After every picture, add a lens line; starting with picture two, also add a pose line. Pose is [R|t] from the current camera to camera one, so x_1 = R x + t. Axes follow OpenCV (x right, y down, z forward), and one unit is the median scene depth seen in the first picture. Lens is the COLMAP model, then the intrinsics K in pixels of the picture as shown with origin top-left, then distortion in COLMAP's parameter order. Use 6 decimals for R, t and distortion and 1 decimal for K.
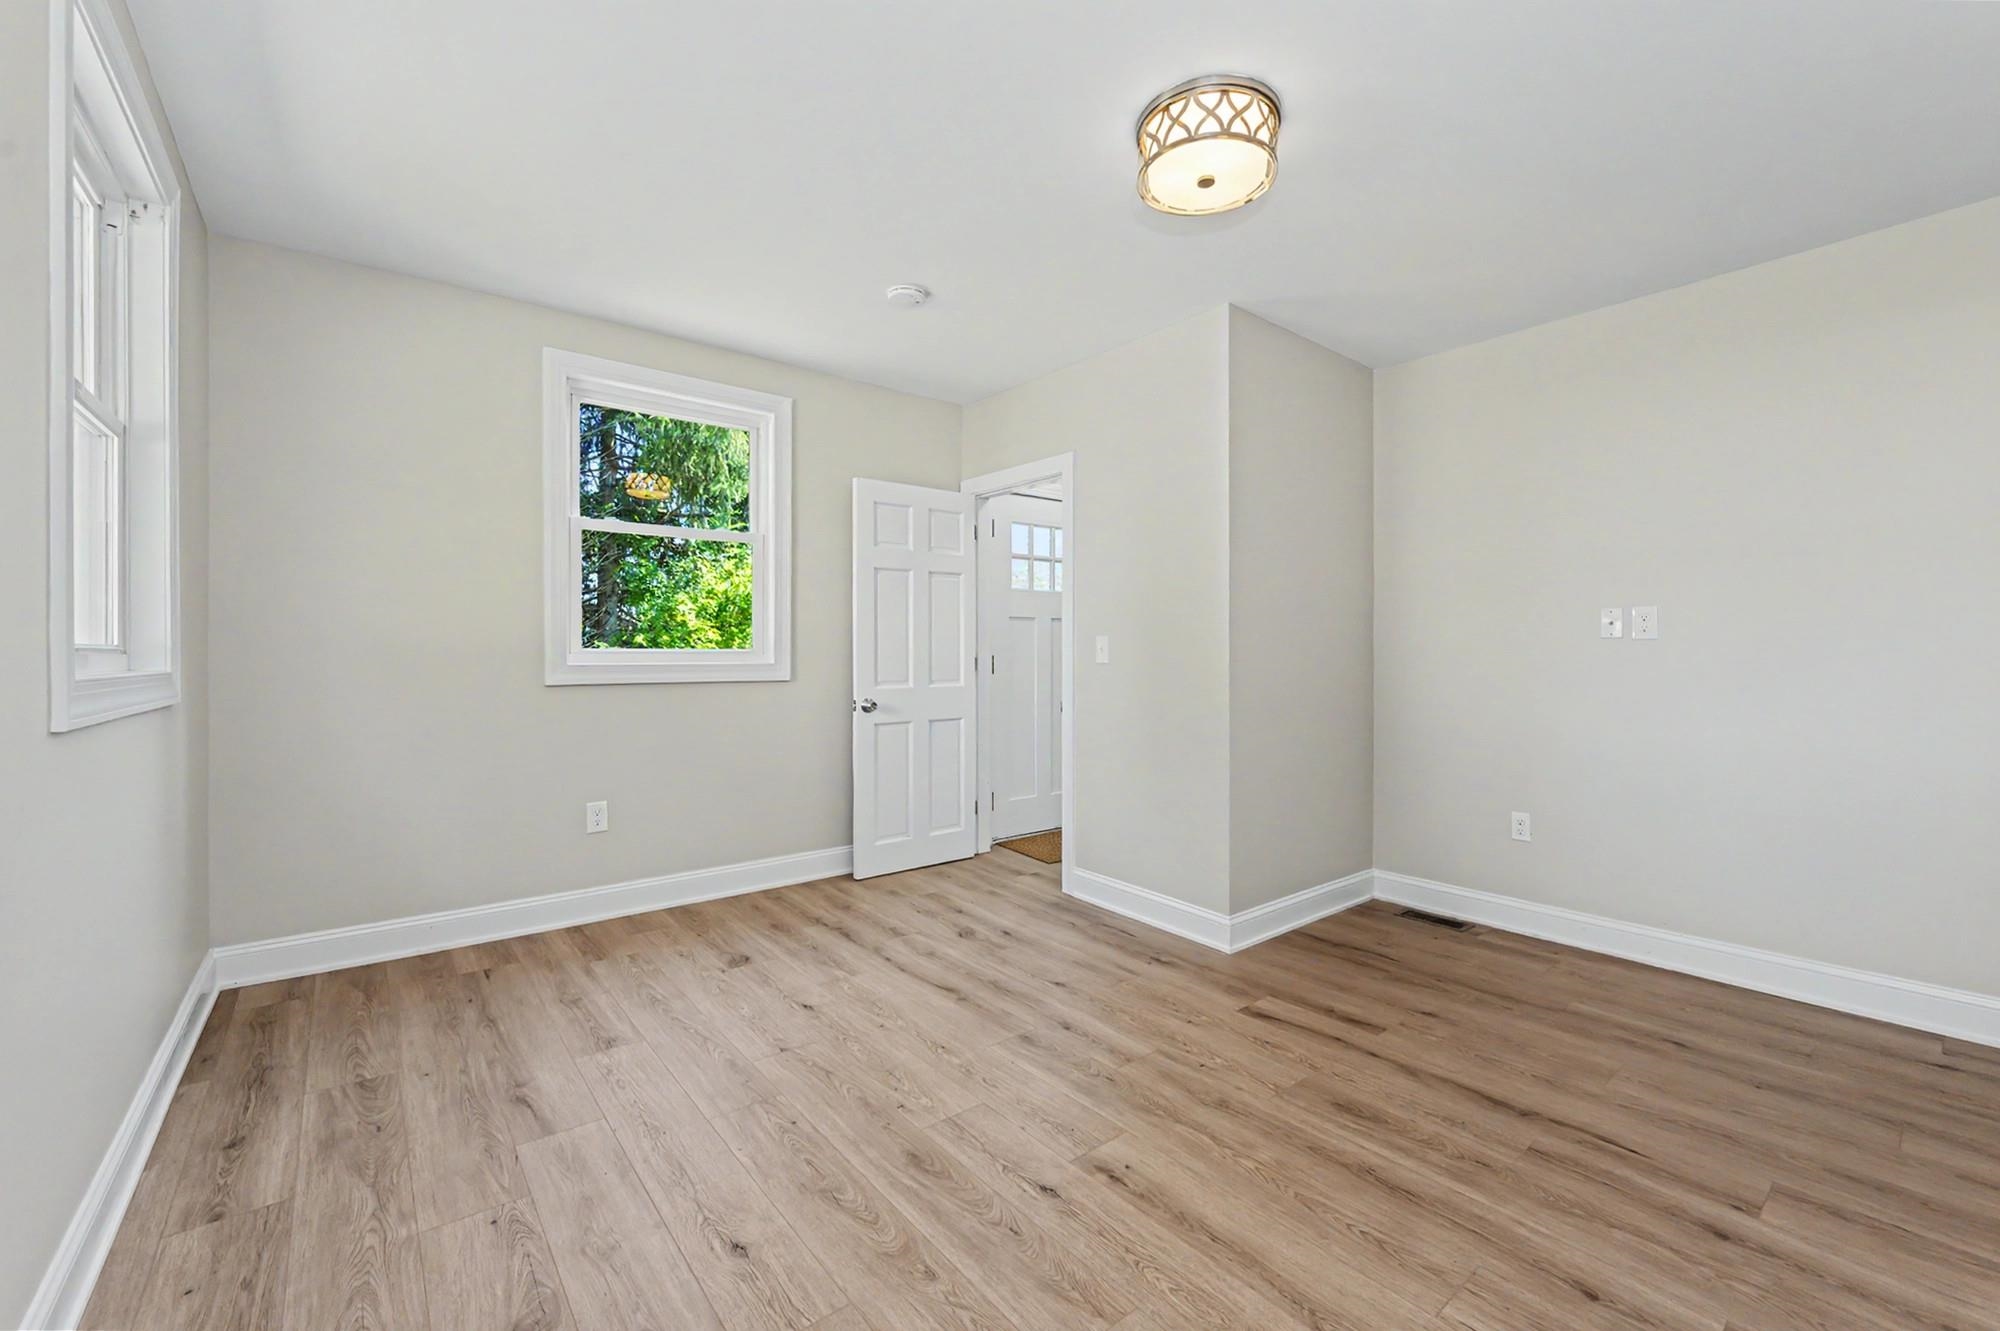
lens RADIAL K [[782.1, 0, 1000.0], [0, 782.1, 665.5], [0, 0, 1]] dist [-0.000255, -0.000068]
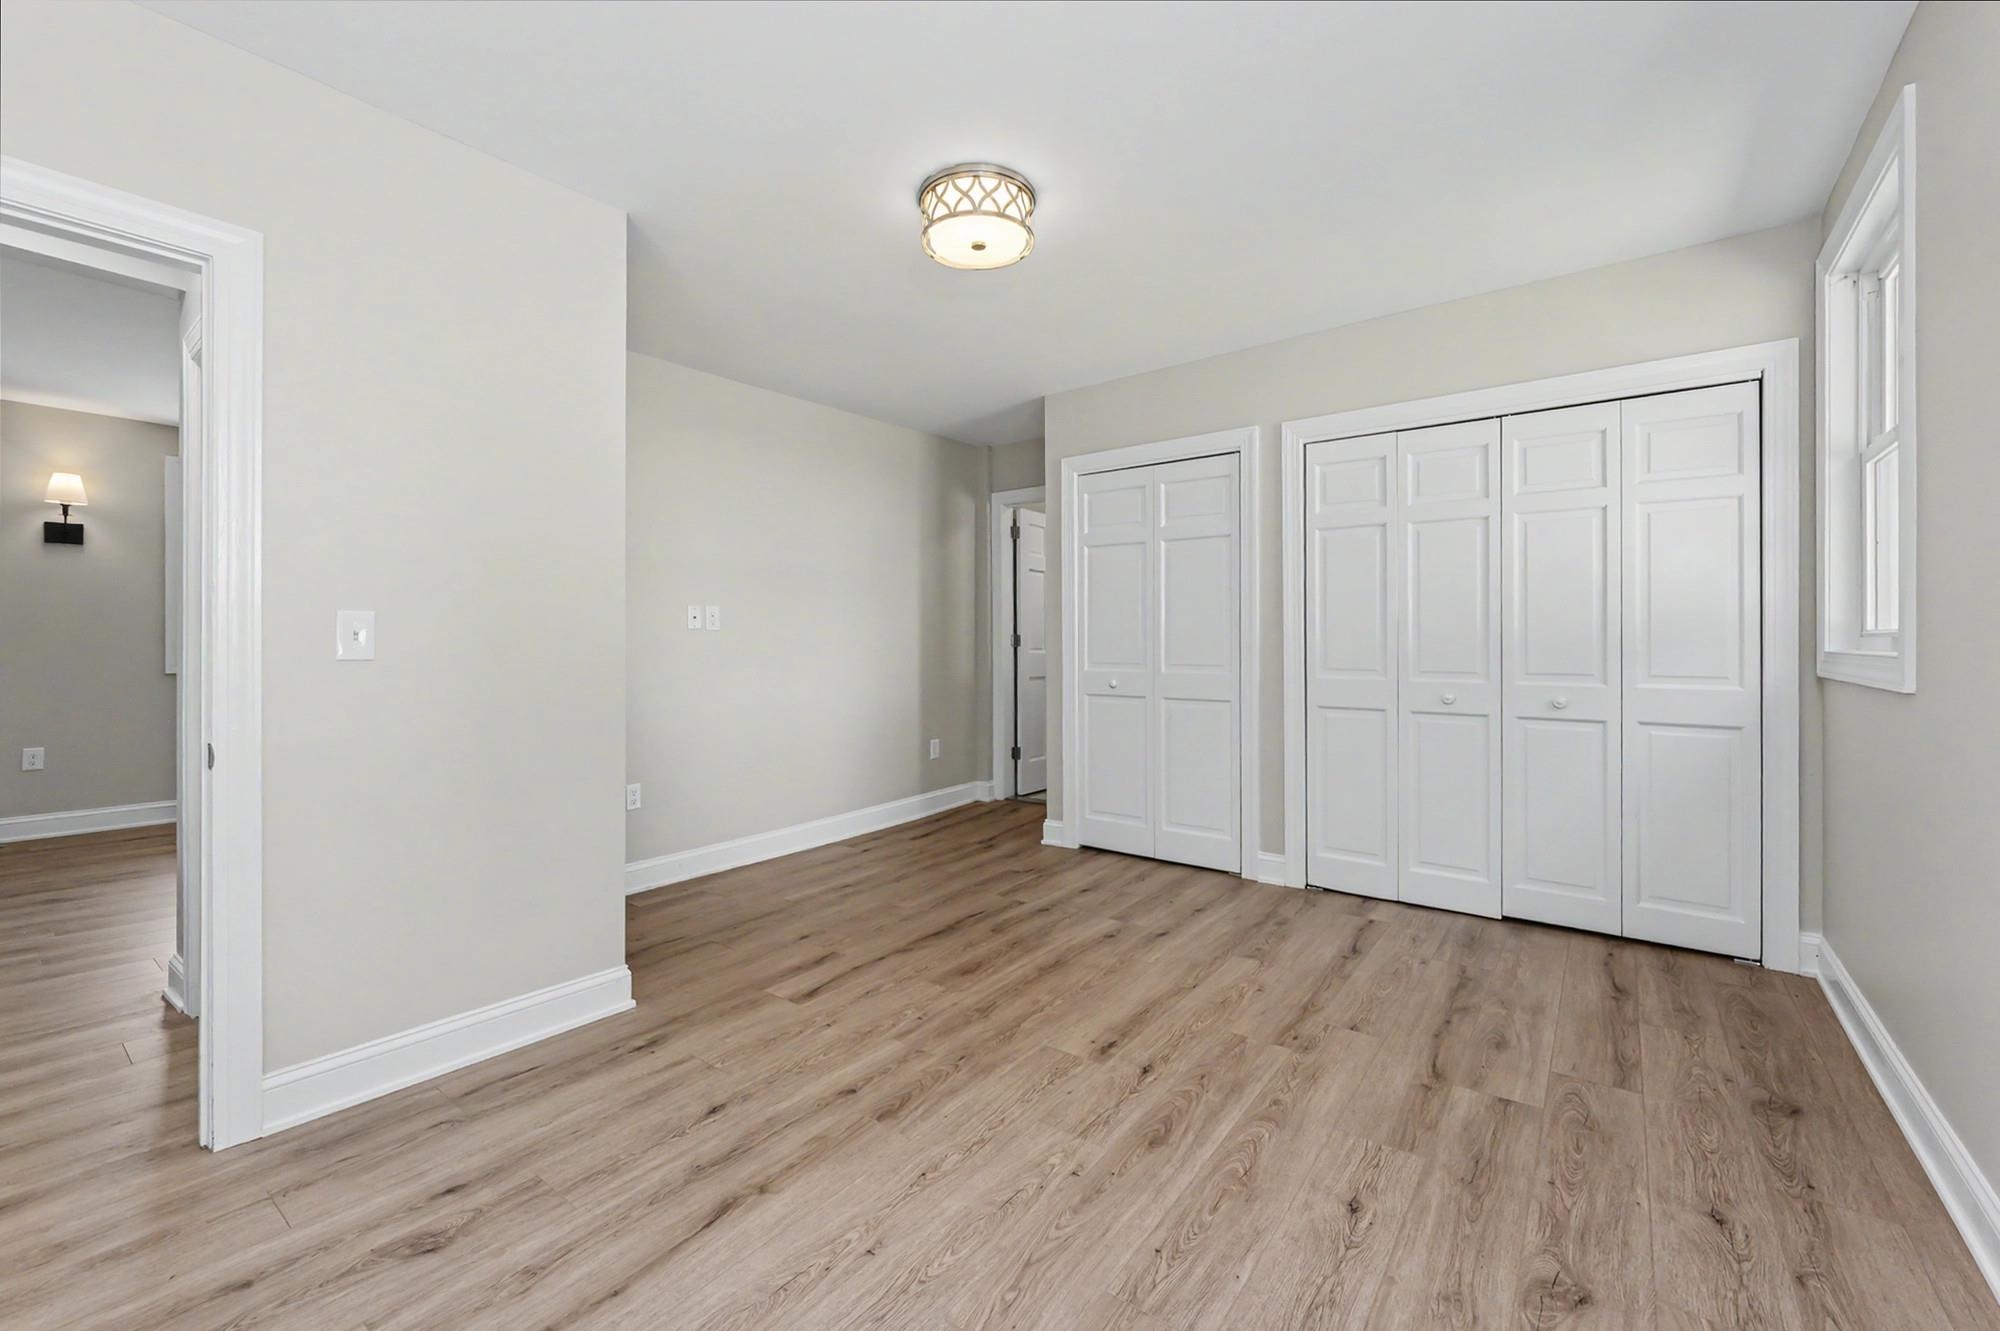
lens RADIAL K [[811.6, 0, 990.9], [0, 811.6, 636.8], [0, 0, 1]] dist [-0.000865, -0.000233]
pose [[-0.217294, 0.006396, 0.976085, -0.908093], [0.016867, 0.999854, -0.002797, -0.015484], [-0.975960, 0.015855, -0.217370, 1.192343]]
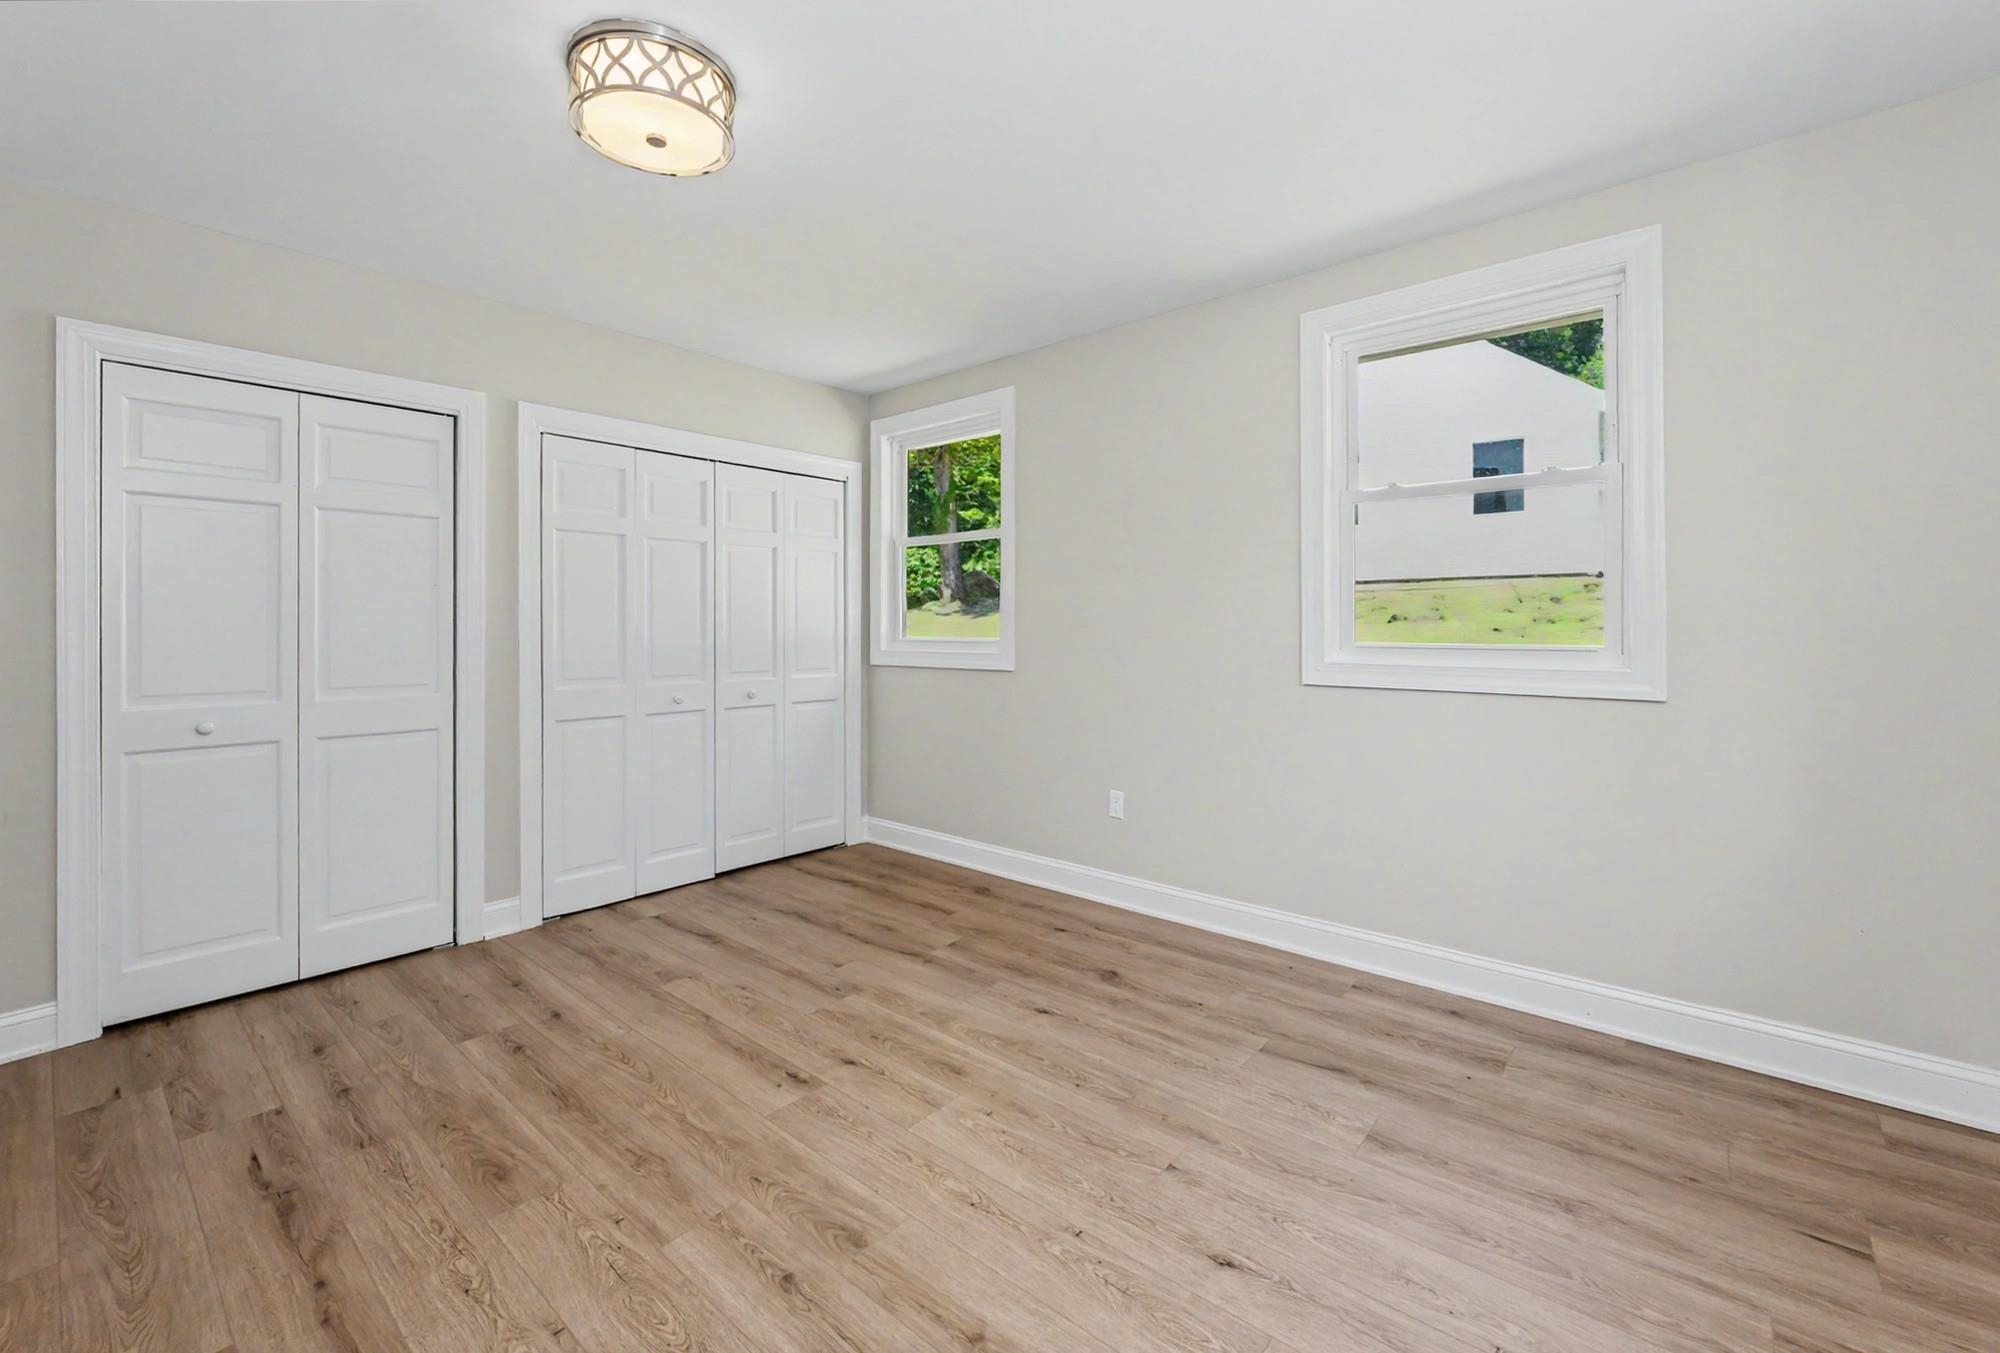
lens RADIAL K [[857.3, 0, 1010.0], [0, 857.3, 628.7], [0, 0, 1]] dist [0.000250, 0.000151]
pose [[-0.984662, 0.003516, -0.174437, 0.033982], [0.000520, 0.999852, 0.017218, -0.069393], [0.174471, 0.016863, -0.984518, 1.944121]]
